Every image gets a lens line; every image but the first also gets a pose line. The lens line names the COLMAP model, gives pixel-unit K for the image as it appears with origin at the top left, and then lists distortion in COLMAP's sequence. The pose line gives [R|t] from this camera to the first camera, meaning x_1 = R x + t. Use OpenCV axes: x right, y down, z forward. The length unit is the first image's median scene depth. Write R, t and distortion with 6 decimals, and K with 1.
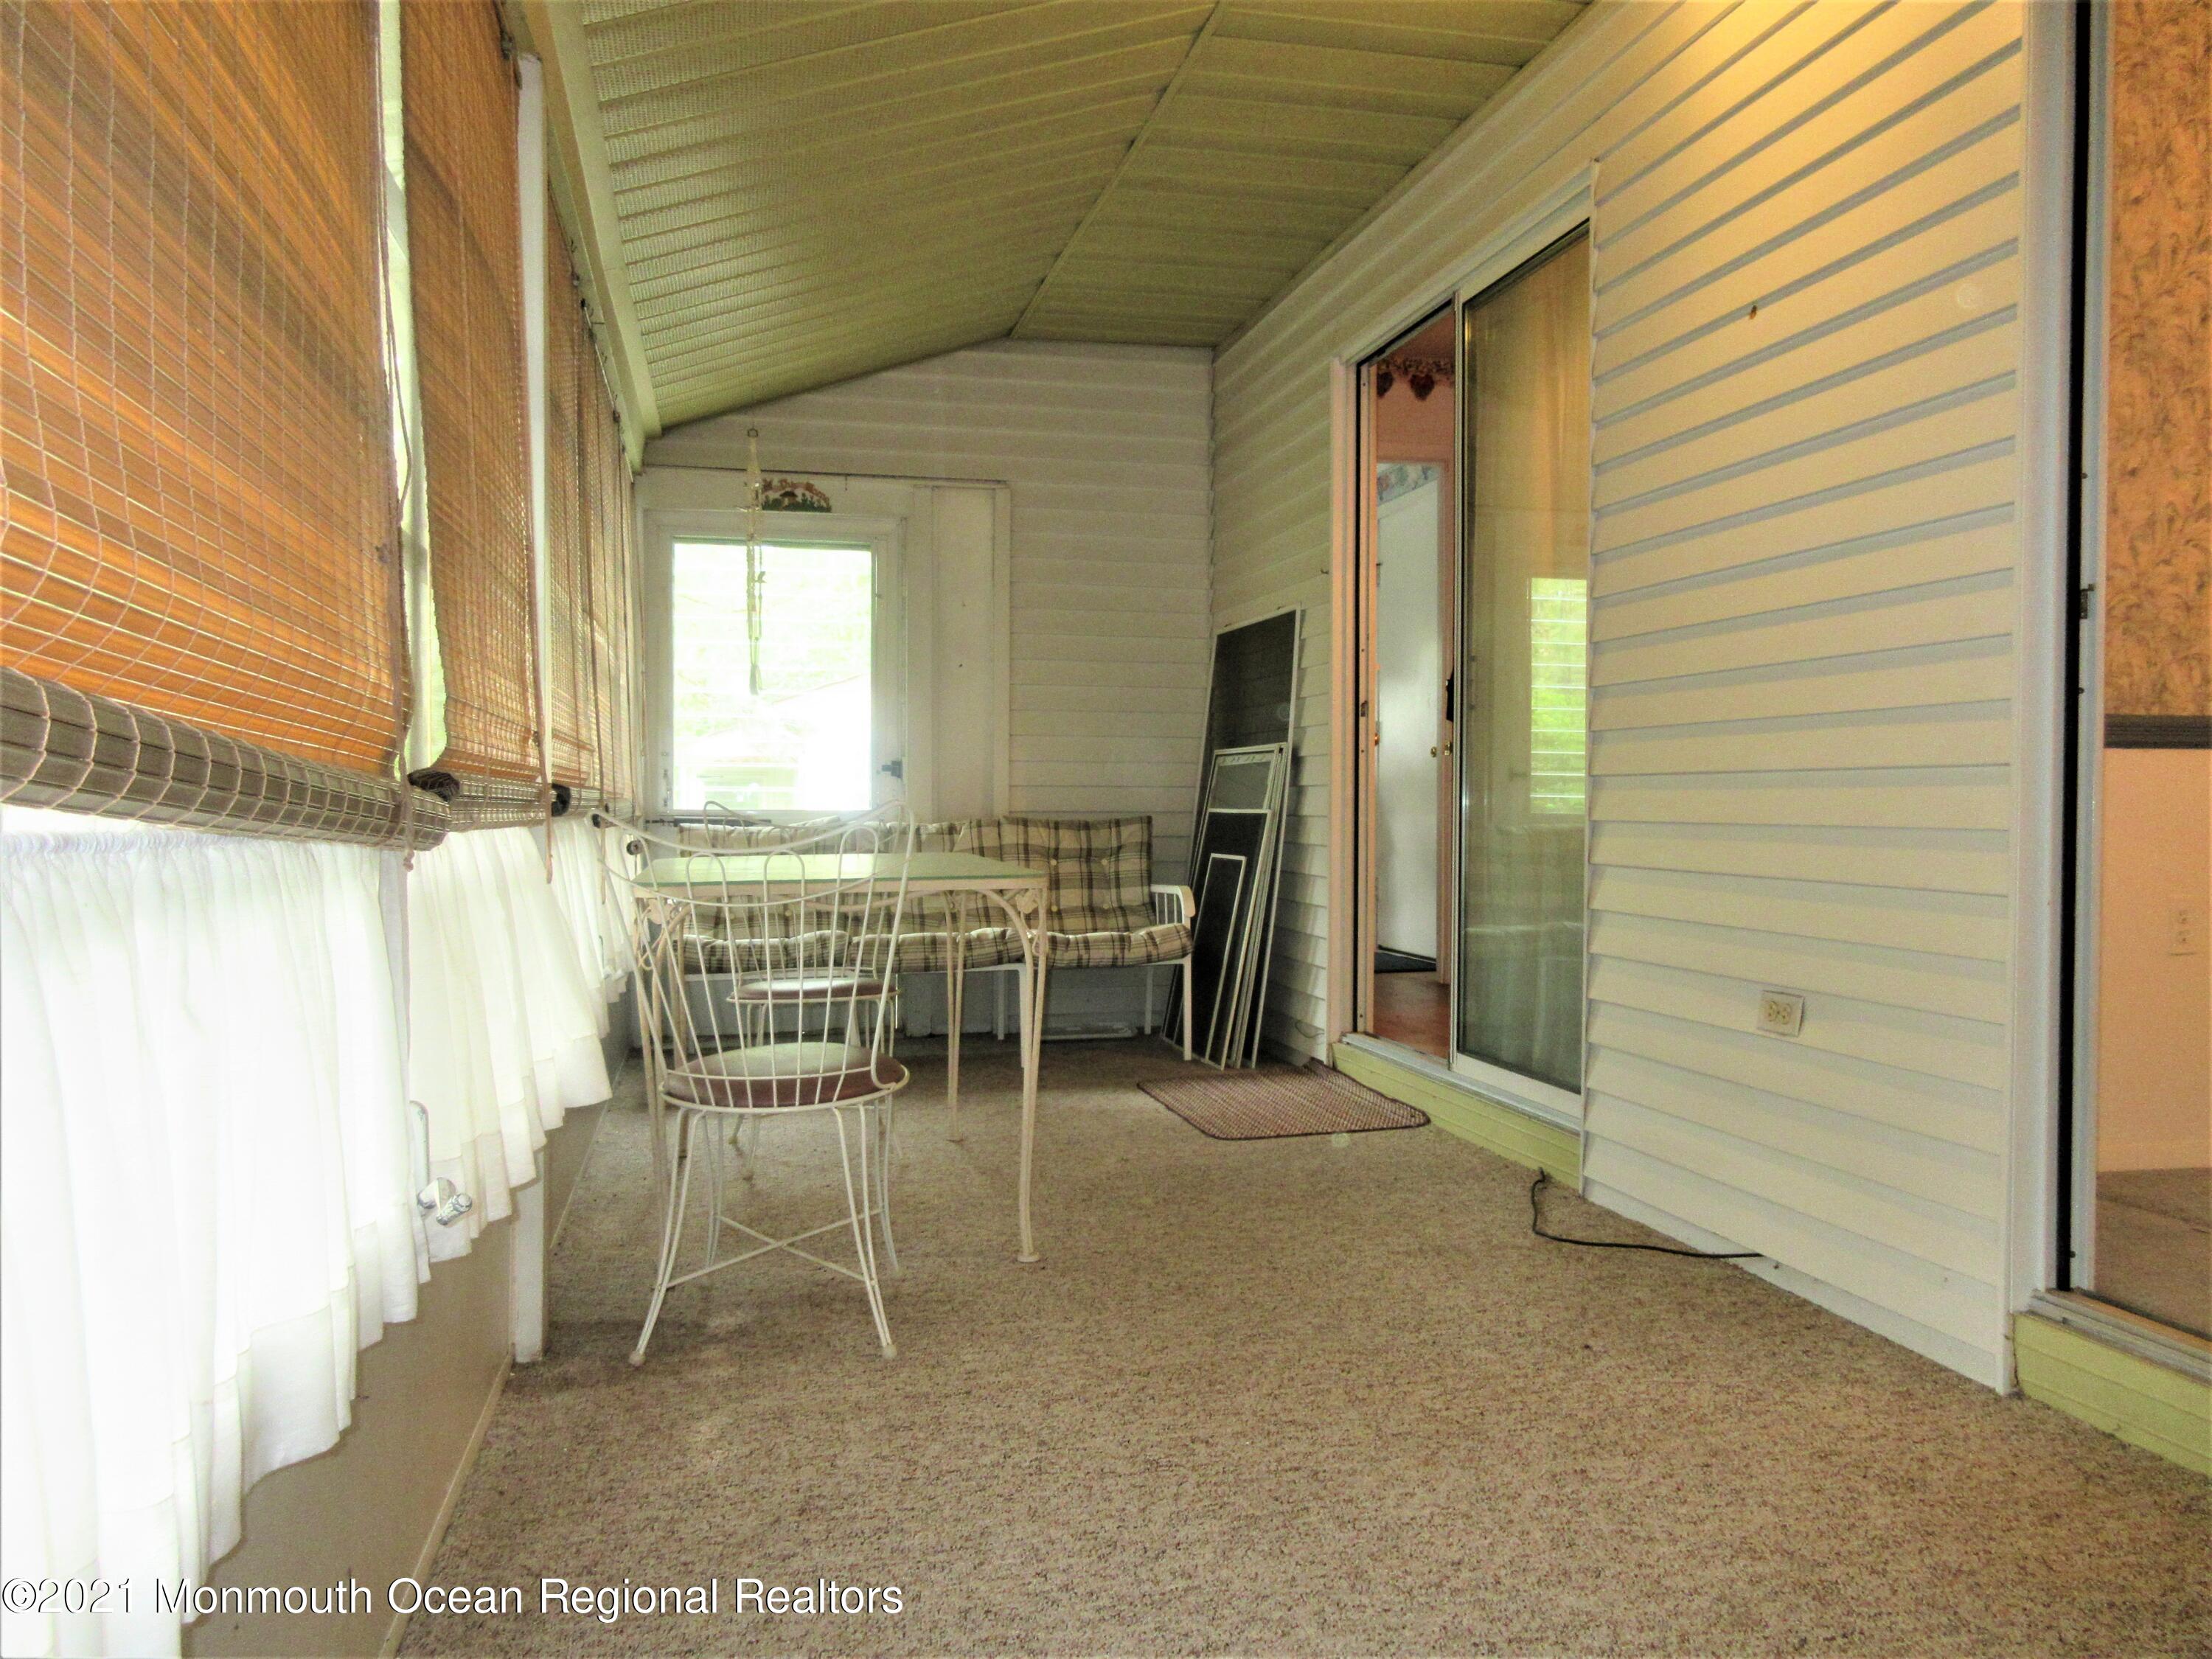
lens RADIAL K [[1642.7, 0, 1106.8], [0, 1642.7, 833.1], [0, 0, 1]] dist [-0.005292, 0.000533]
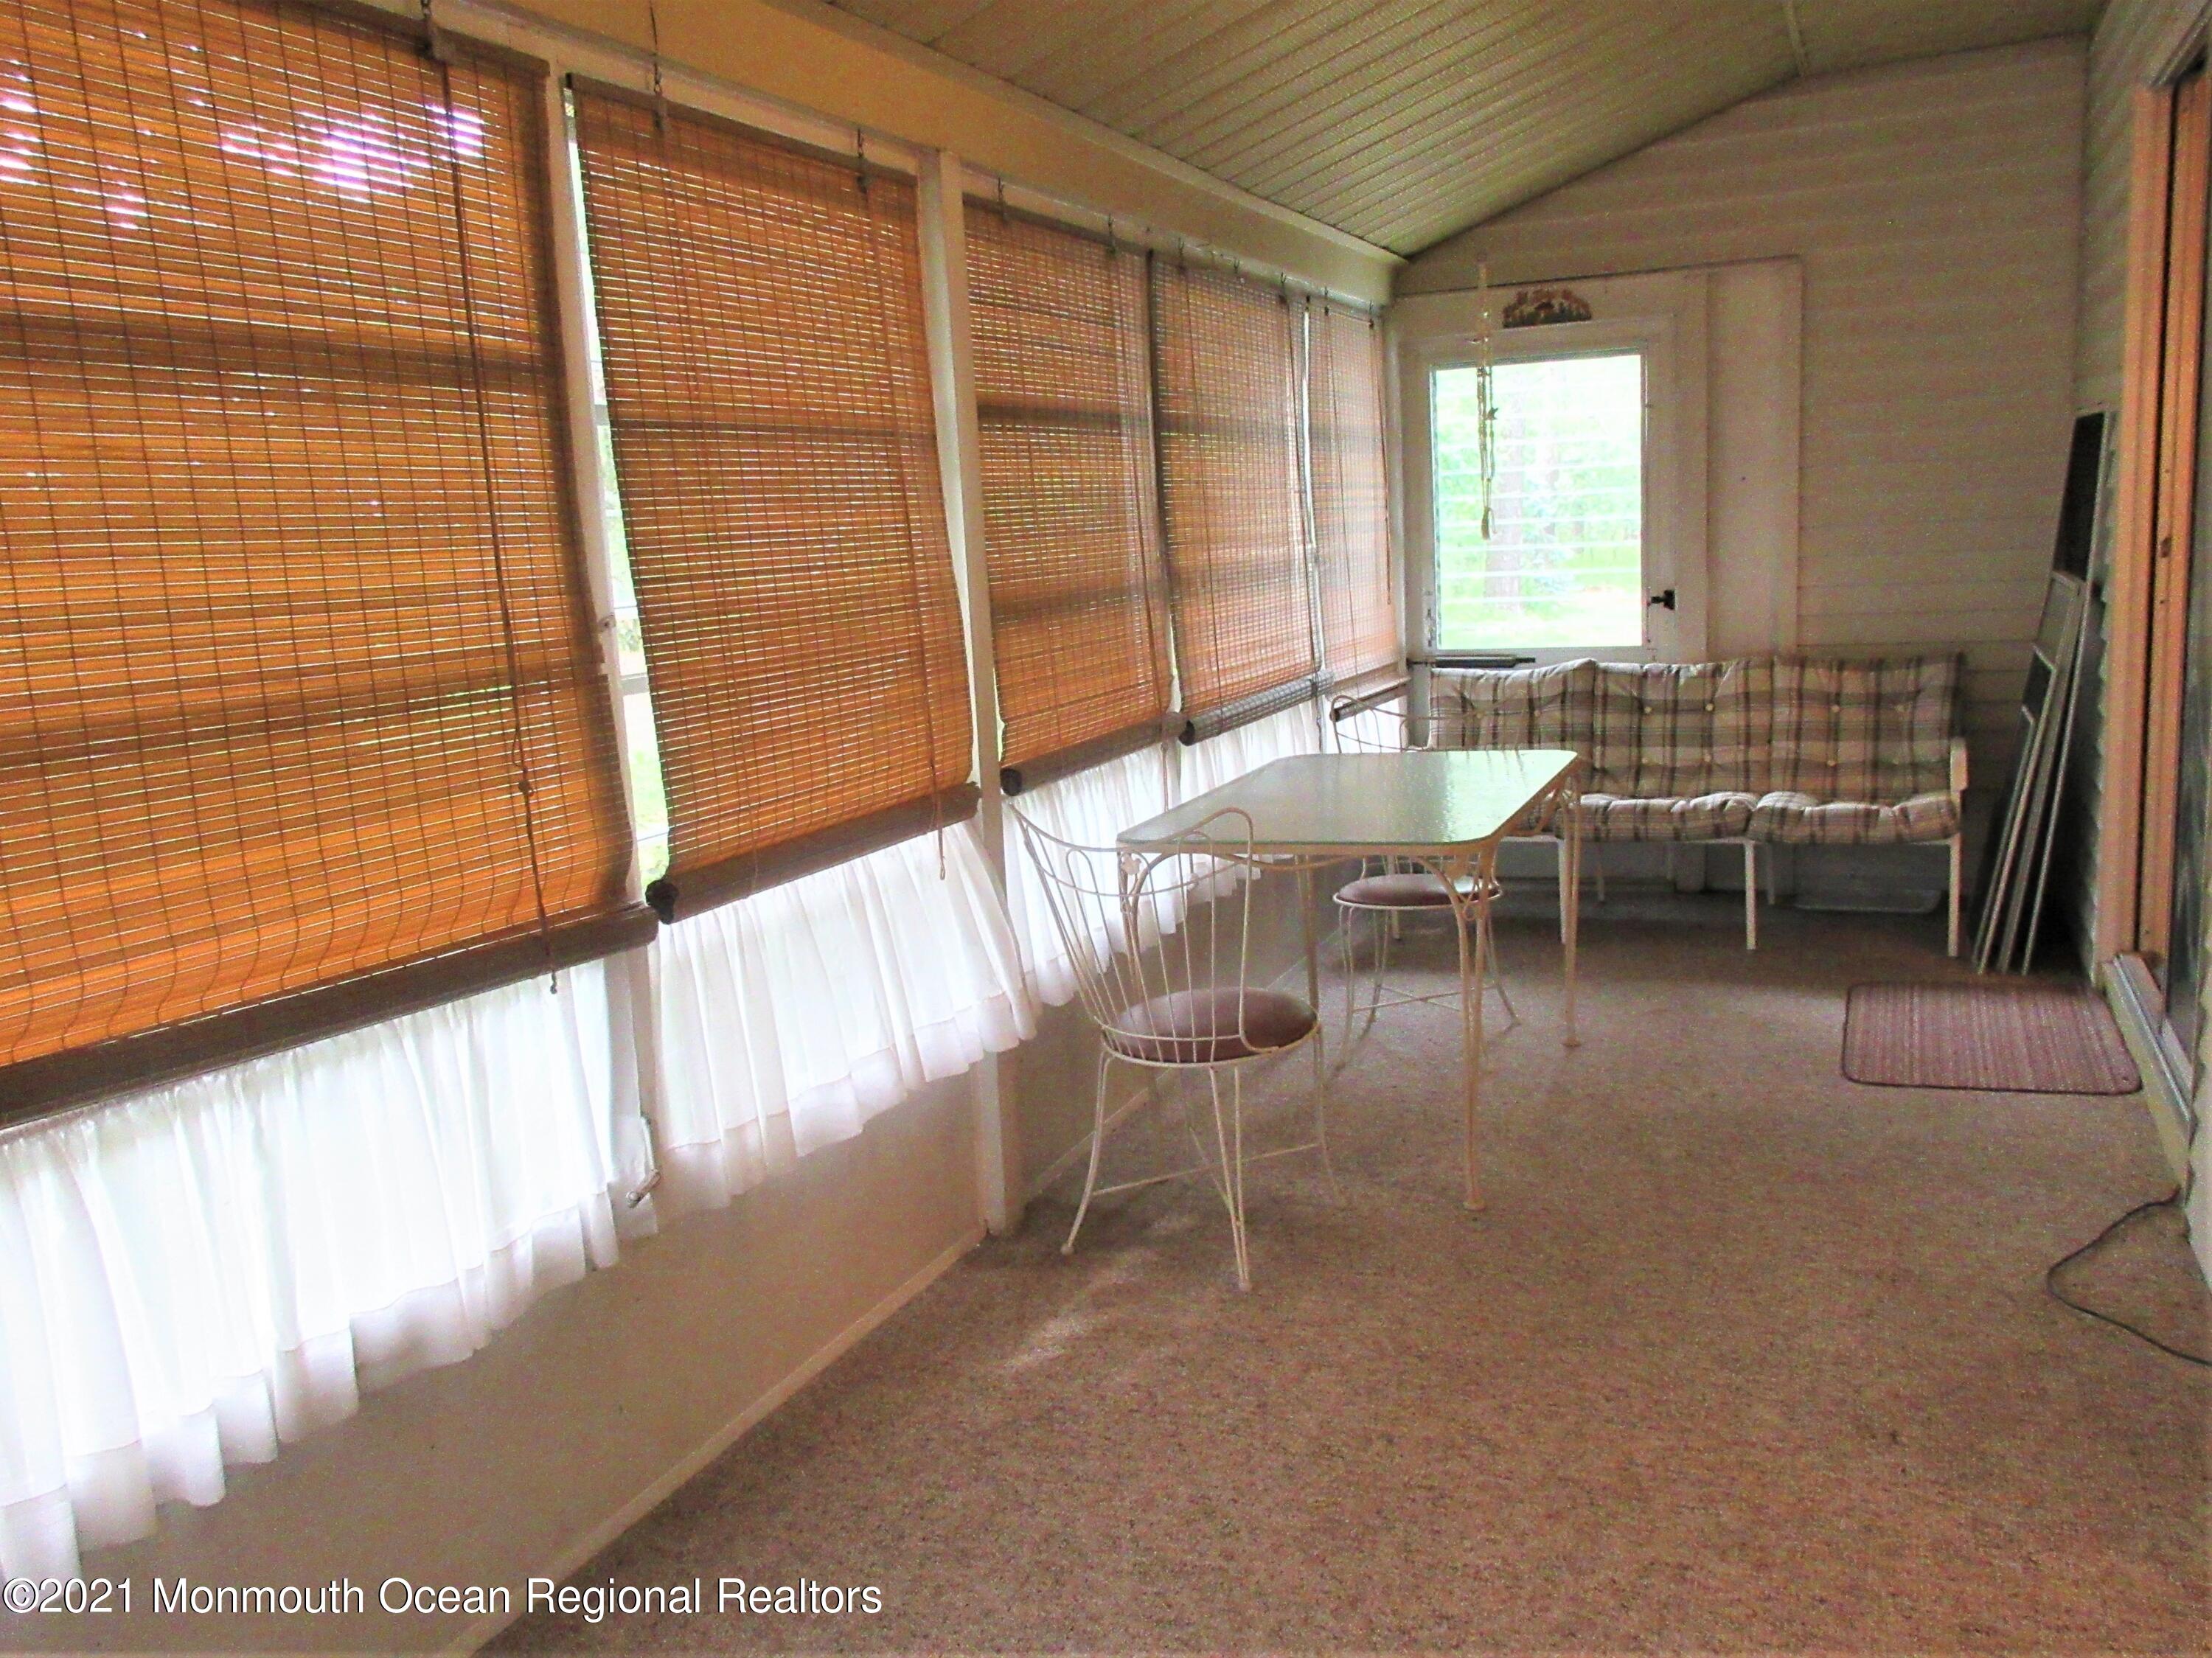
lens RADIAL K [[1831.0, 0, 1106.1], [0, 1831.0, 826.7], [0, 0, 1]] dist [-0.000036, 0.011673]
pose [[0.806568, 0.051761, -0.588871, 0.233628], [0.047482, 0.987268, 0.151816, -0.087156], [0.589232, -0.150411, 0.793840, -0.006015]]
